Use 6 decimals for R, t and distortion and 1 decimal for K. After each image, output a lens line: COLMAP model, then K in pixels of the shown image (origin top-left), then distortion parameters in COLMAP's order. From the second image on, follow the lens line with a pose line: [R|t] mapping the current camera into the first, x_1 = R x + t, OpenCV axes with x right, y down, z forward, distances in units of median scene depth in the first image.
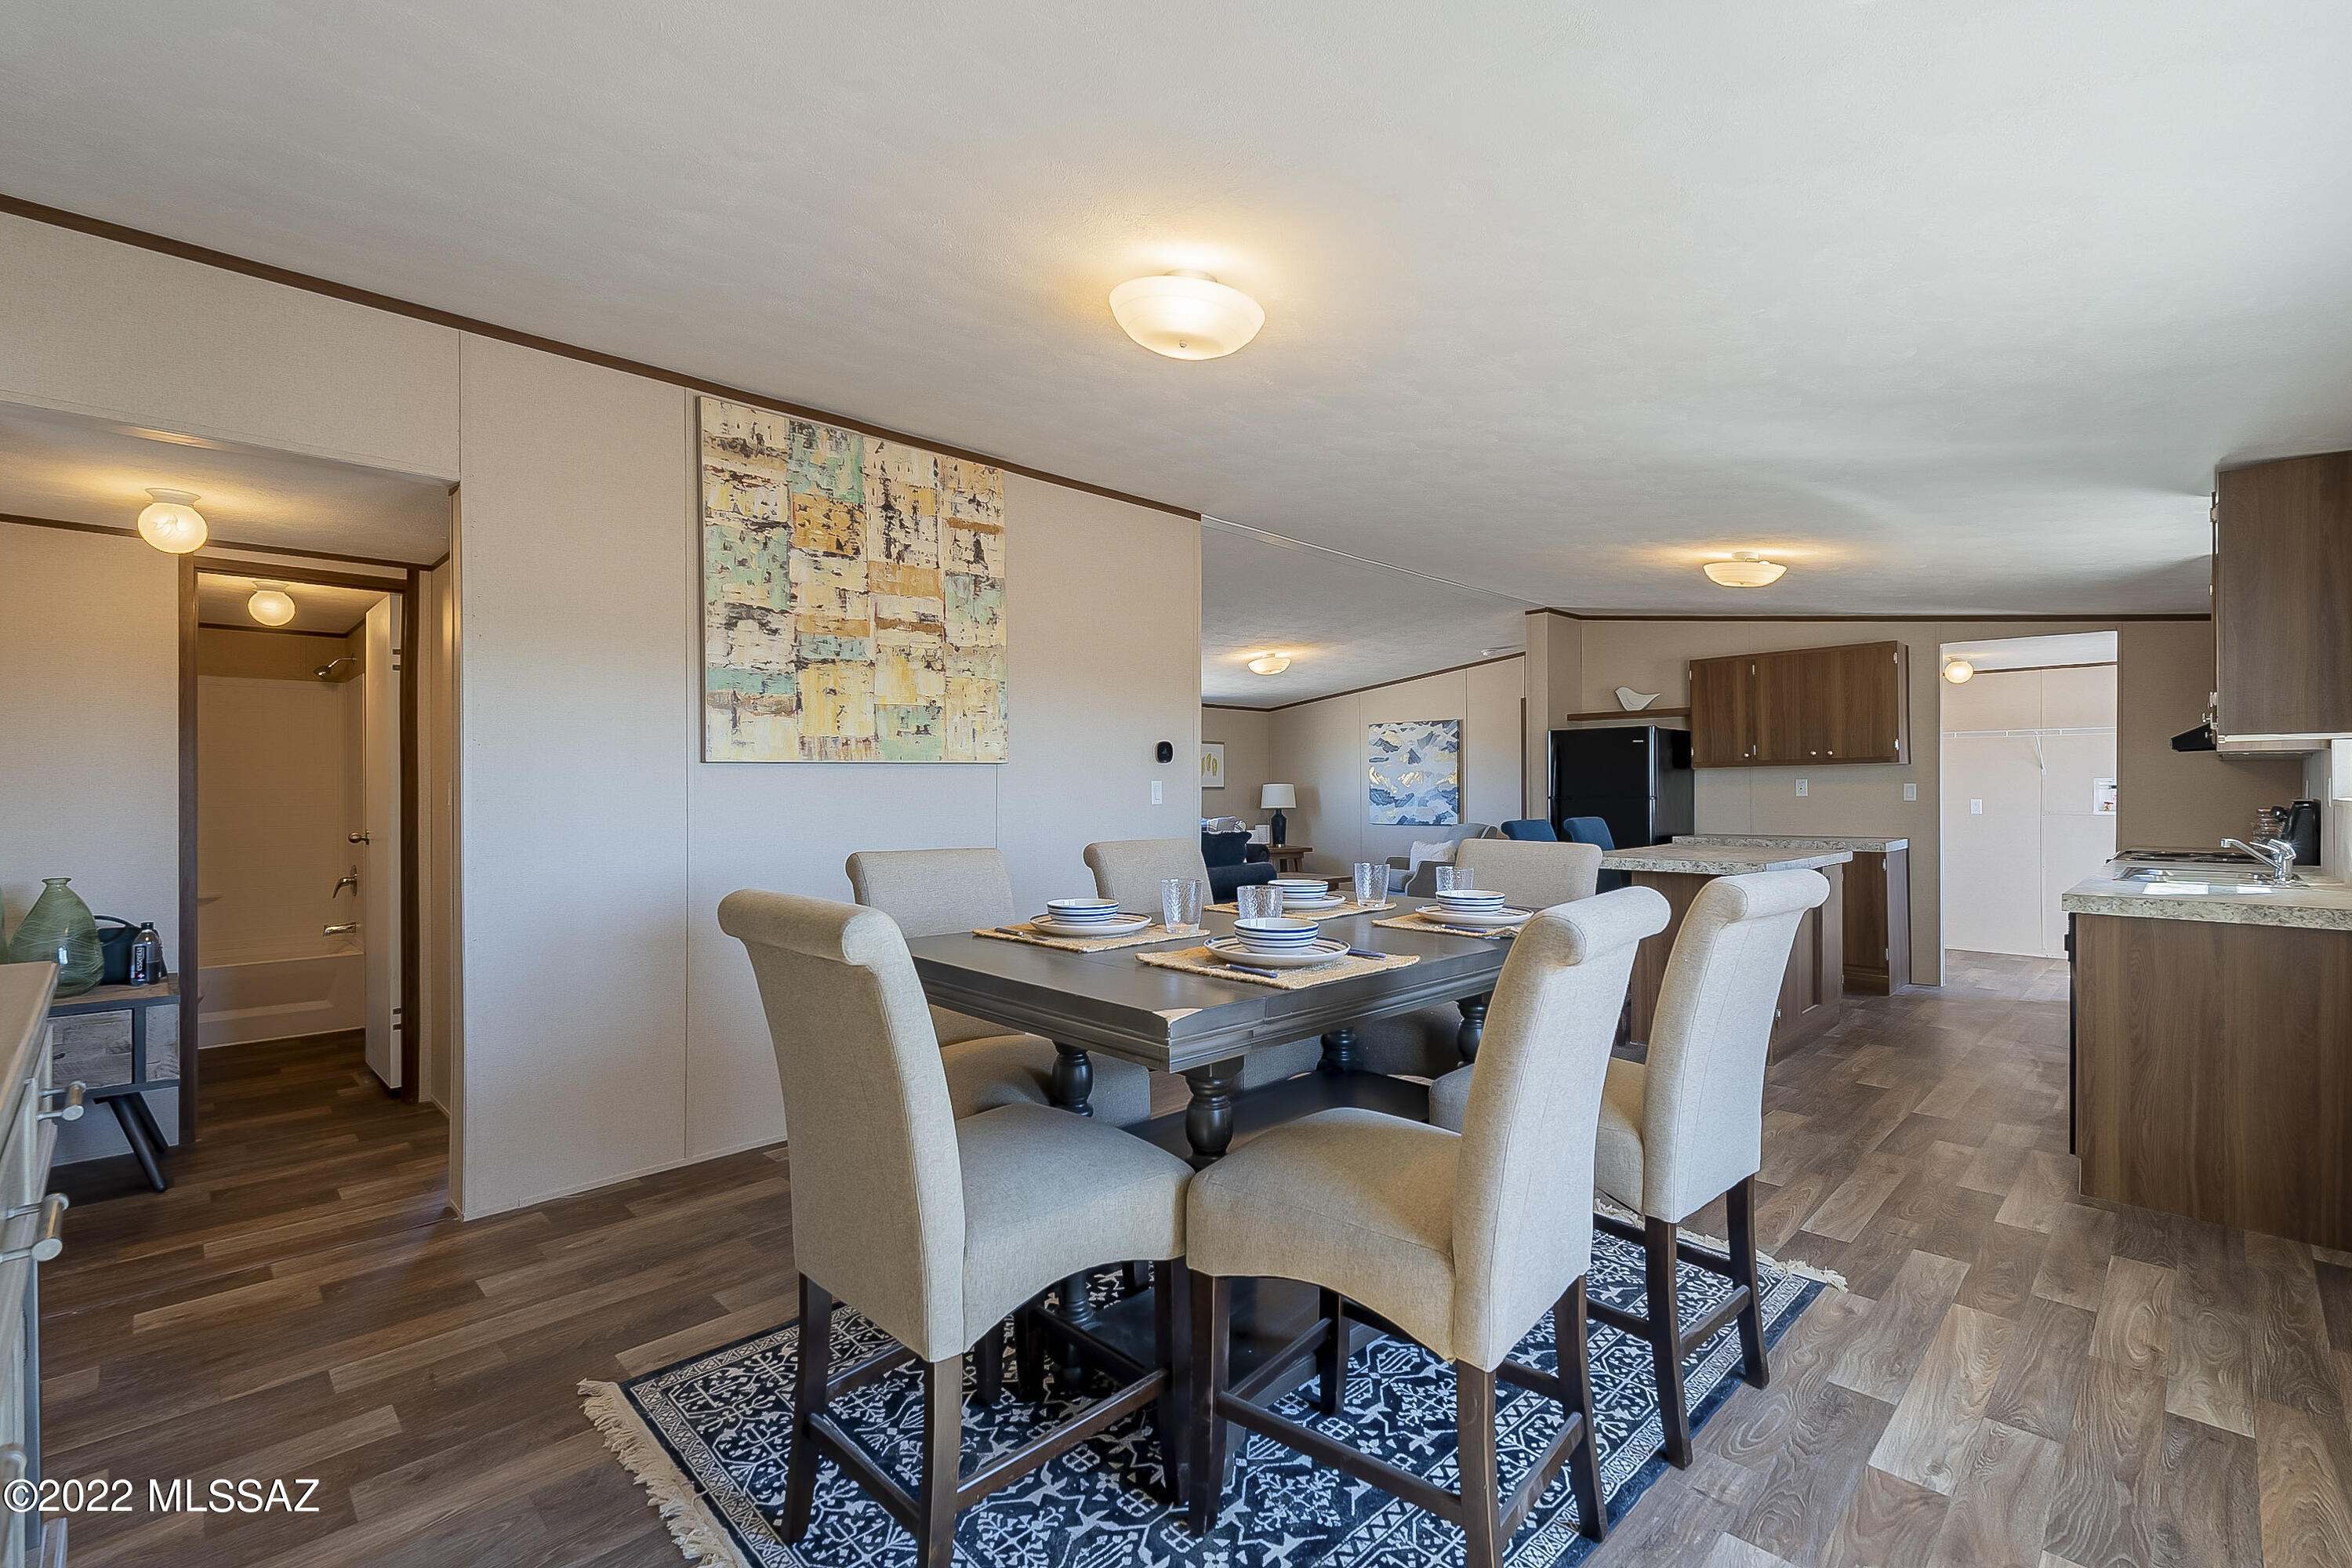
lens RADIAL K [[1033.8, 0, 1173.6], [0, 1033.8, 780.2], [0, 0, 1]] dist [-0.007372, 0.001715]
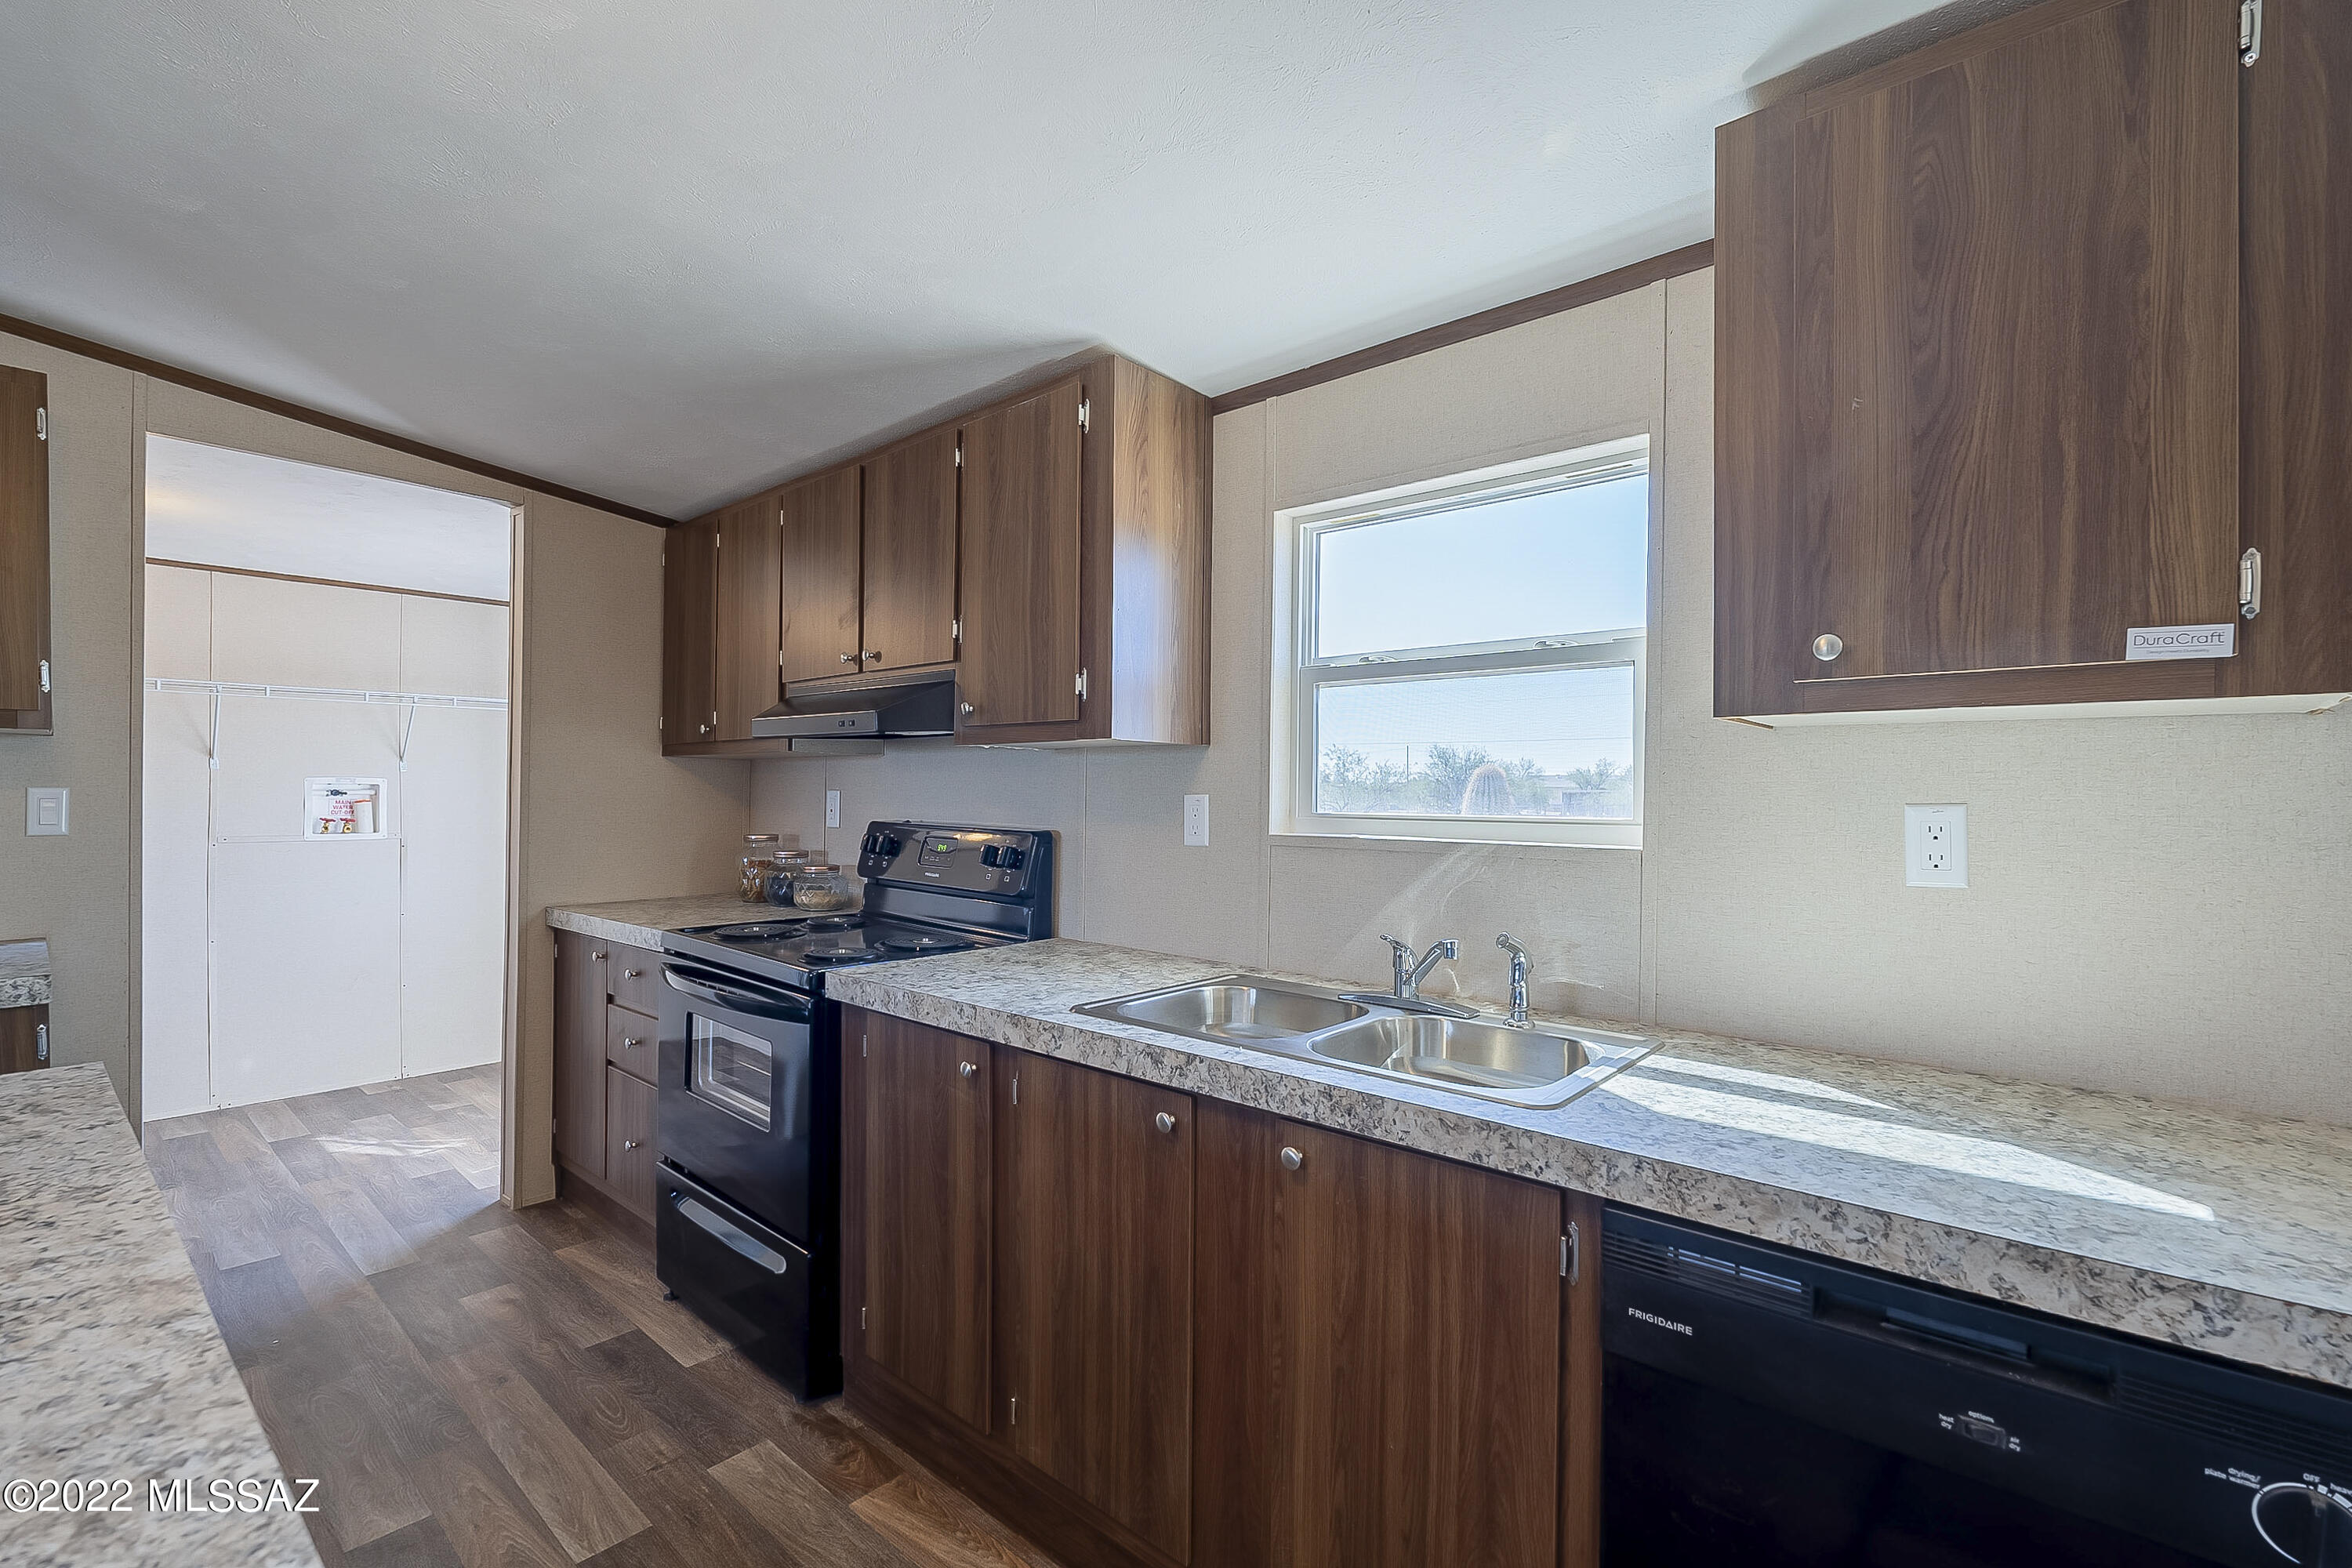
lens RADIAL K [[1033.8, 0, 1173.7], [0, 1033.8, 795.8], [0, 0, 1]] dist [-0.007372, 0.001715]
pose [[-0.070525, -0.004393, 0.997500, 0.524025], [-0.017677, 0.999839, 0.003154, -0.003374], [-0.997353, -0.017410, -0.070592, 1.022189]]
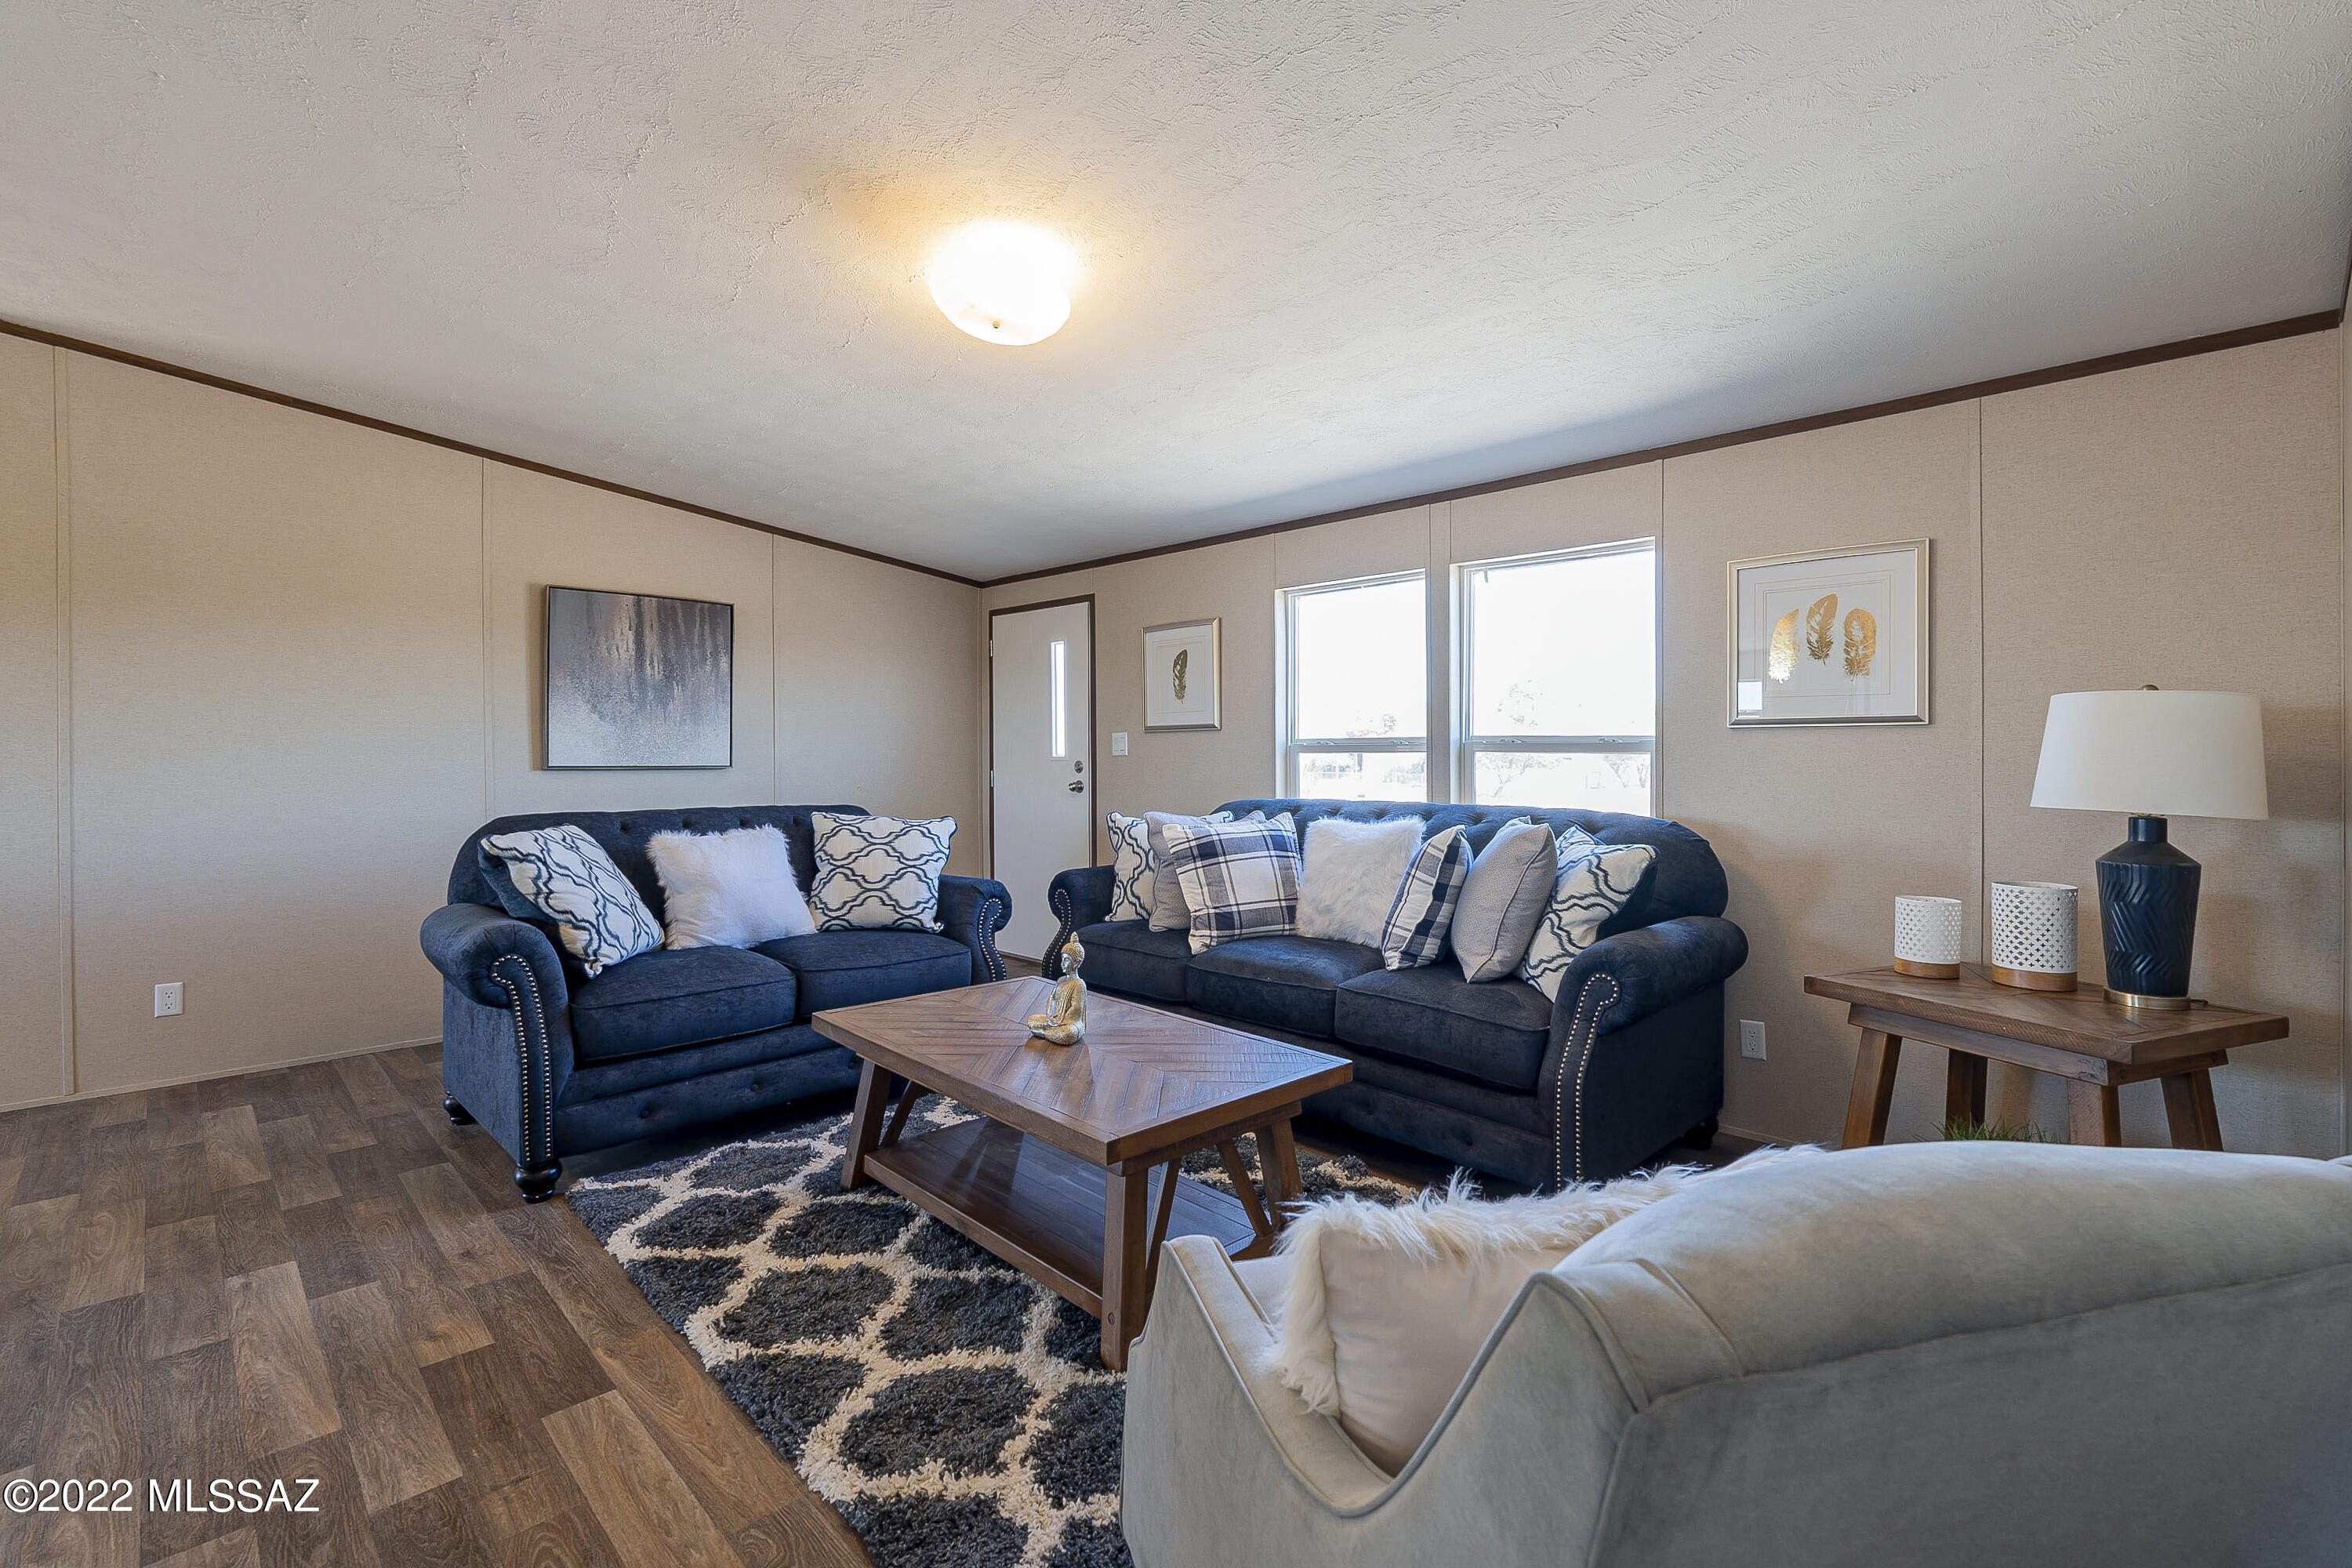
lens RADIAL K [[1033.8, 0, 1183.5], [0, 1033.8, 771.0], [0, 0, 1]] dist [-0.007372, 0.001715]
pose [[0.000118, 0.021288, -0.999773, 0.822529], [0.012565, 0.999694, 0.021287, 0.032758], [0.999921, -0.012564, -0.000150, 2.225046]]
